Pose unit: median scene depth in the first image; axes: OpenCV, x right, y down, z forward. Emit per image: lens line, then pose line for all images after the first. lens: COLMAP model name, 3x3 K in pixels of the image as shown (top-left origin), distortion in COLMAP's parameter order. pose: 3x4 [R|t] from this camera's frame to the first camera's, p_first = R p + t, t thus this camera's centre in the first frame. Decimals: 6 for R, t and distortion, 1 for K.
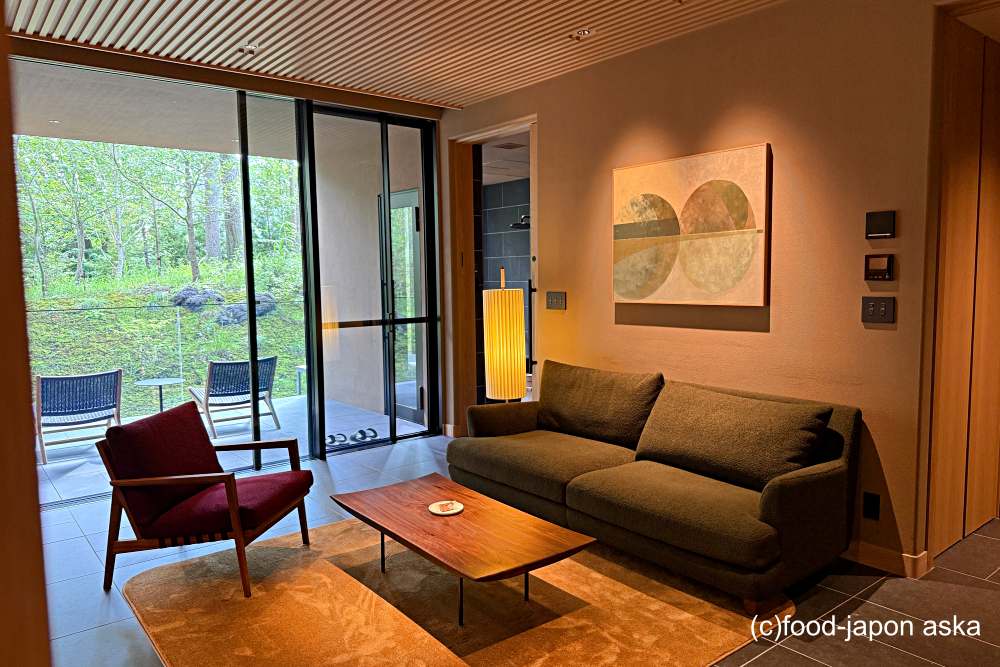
lens RADIAL K [[701.4, 0, 504.1], [0, 701.4, 337.2], [0, 0, 1]] dist [0.043097, -0.040273]
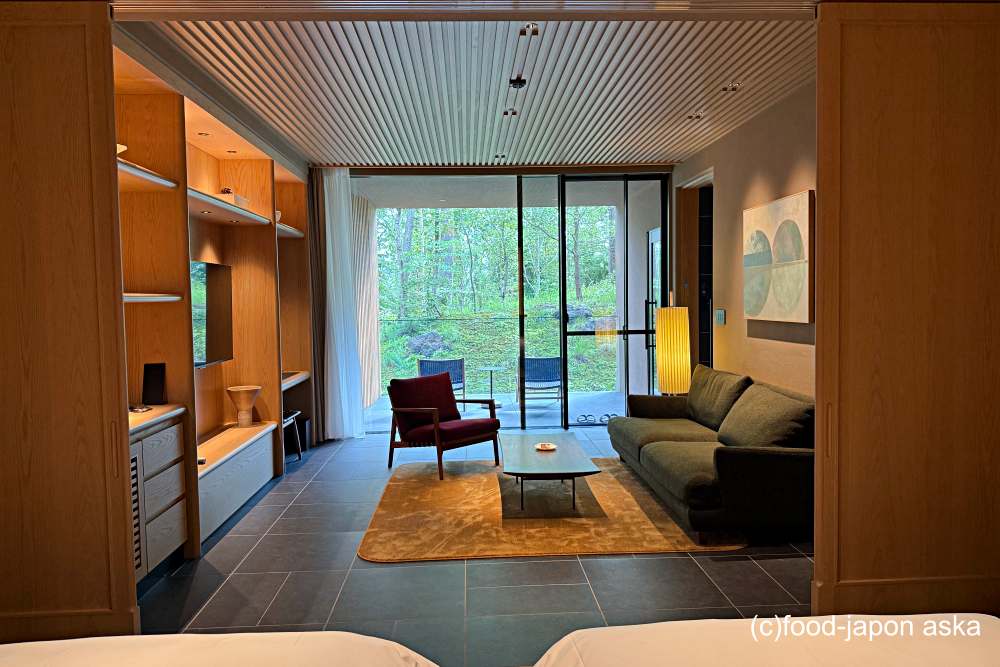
lens RADIAL K [[701.4, 0, 496.9], [0, 701.4, 330.7], [0, 0, 1]] dist [0.043097, -0.040273]
pose [[0.801500, 0.024915, -0.597475, 0.706263], [-0.042457, 0.998981, -0.015297, 0.011183], [0.596486, 0.037627, 0.801741, -0.310259]]
